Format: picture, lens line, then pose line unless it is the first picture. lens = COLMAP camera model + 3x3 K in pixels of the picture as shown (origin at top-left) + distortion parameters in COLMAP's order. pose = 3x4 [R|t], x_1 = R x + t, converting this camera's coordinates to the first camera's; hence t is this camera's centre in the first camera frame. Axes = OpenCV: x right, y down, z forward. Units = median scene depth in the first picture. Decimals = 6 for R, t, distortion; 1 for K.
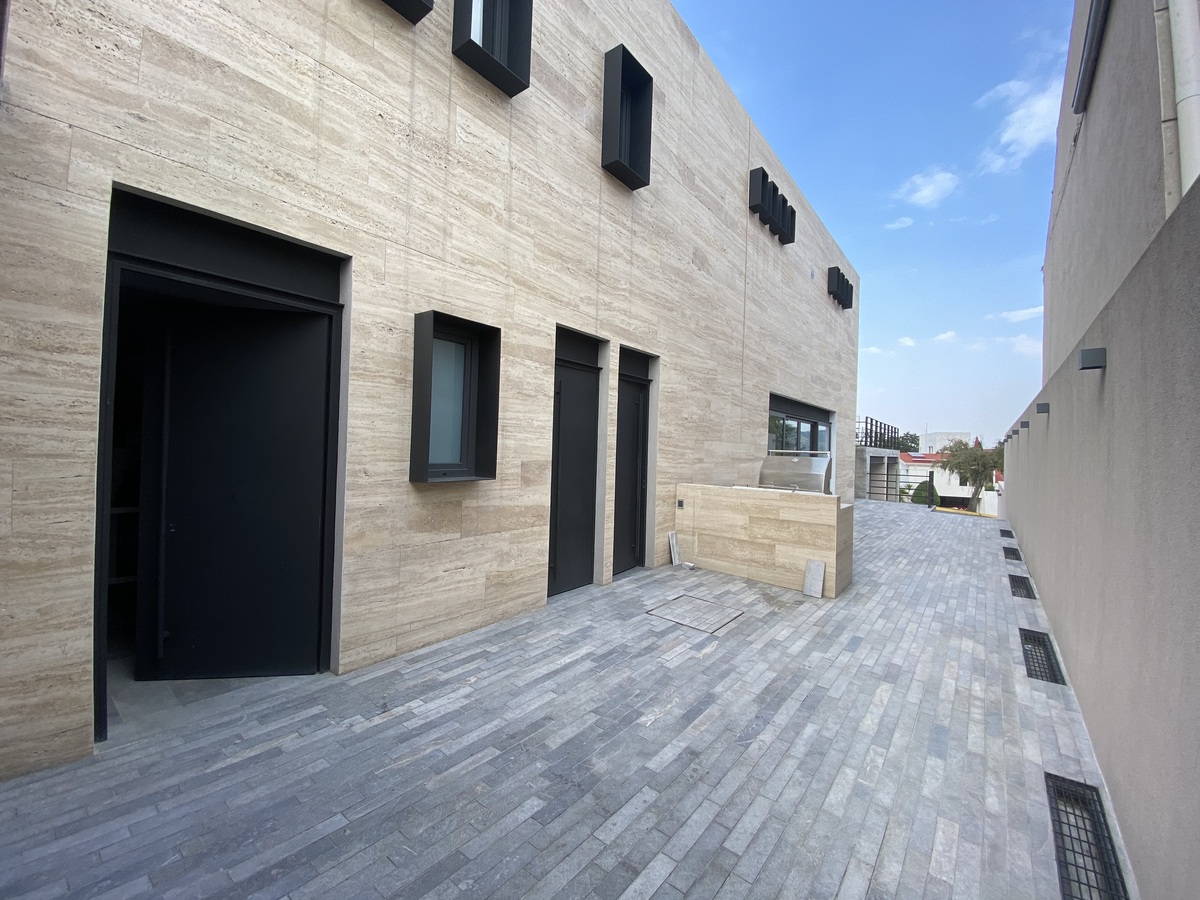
lens RADIAL K [[491.9, 0, 606.6], [0, 491.9, 449.2], [0, 0, 1]] dist [-0.010978, -0.002145]
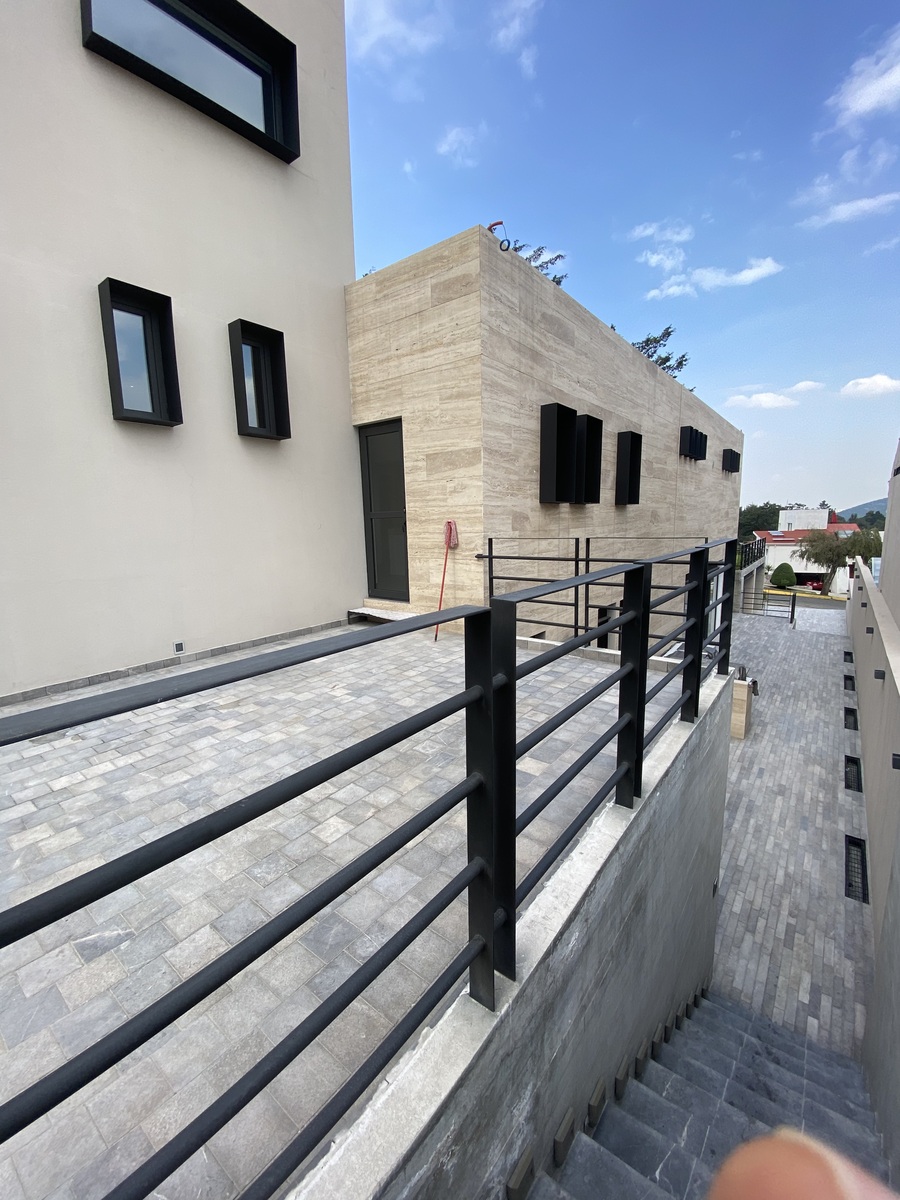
lens RADIAL K [[491.9, 0, 446.8], [0, 491.9, 596.0], [0, 0, 1]] dist [-0.010978, -0.002145]
pose [[0.998250, -0.055069, -0.021535, -0.813016], [0.057902, 0.984223, 0.167190, -0.845816], [0.011989, -0.168144, 0.985690, -1.018317]]
